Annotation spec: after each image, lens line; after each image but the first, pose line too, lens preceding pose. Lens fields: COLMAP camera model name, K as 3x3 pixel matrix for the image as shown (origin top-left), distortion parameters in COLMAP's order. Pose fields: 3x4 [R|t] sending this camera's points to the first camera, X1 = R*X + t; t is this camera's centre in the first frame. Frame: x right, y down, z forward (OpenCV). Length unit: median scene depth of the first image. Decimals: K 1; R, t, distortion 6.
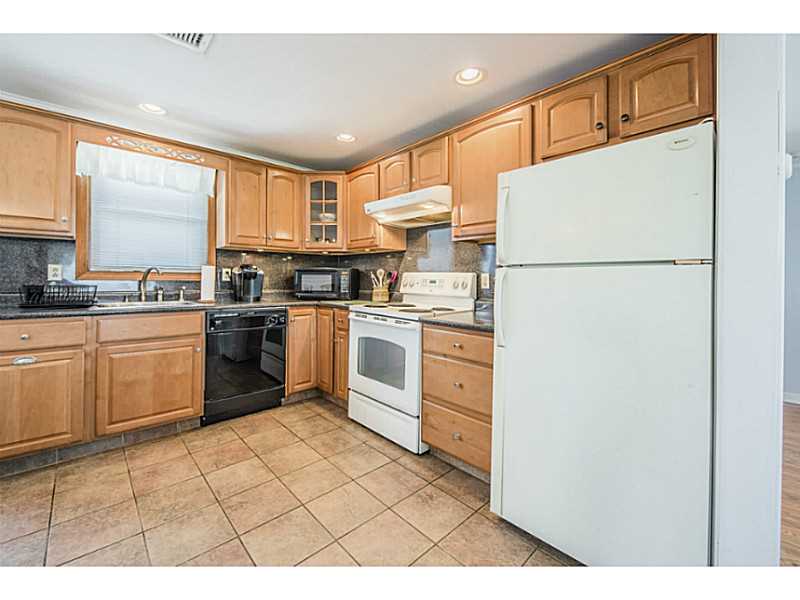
lens RADIAL K [[323.2, 0, 379.6], [0, 323.2, 281.8], [0, 0, 1]] dist [-0.001398, -0.000063]
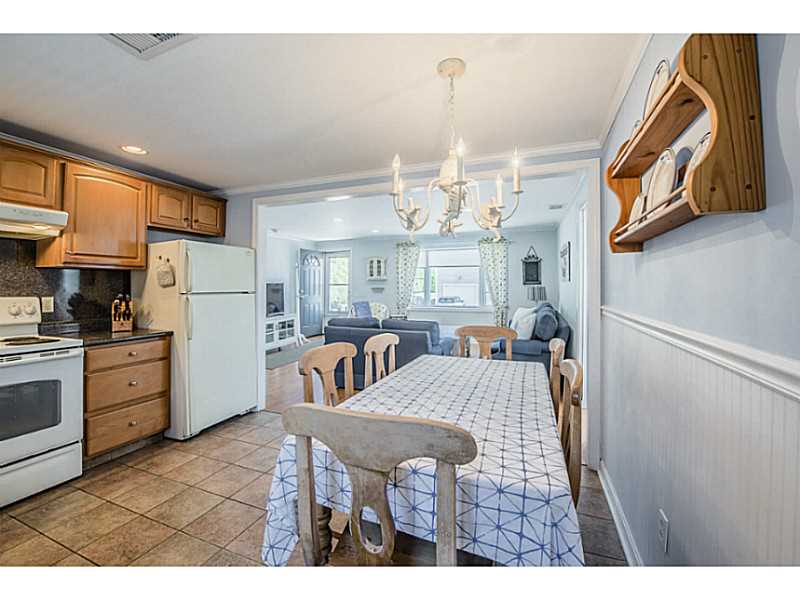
lens RADIAL K [[323.2, 0, 401.3], [0, 323.2, 292.5], [0, 0, 1]] dist [-0.001398, -0.000063]
pose [[-0.458607, -0.013439, 0.888538, -1.144414], [-0.002346, 0.999900, 0.013912, -0.060769], [-0.888636, 0.004296, -0.458592, 0.509643]]
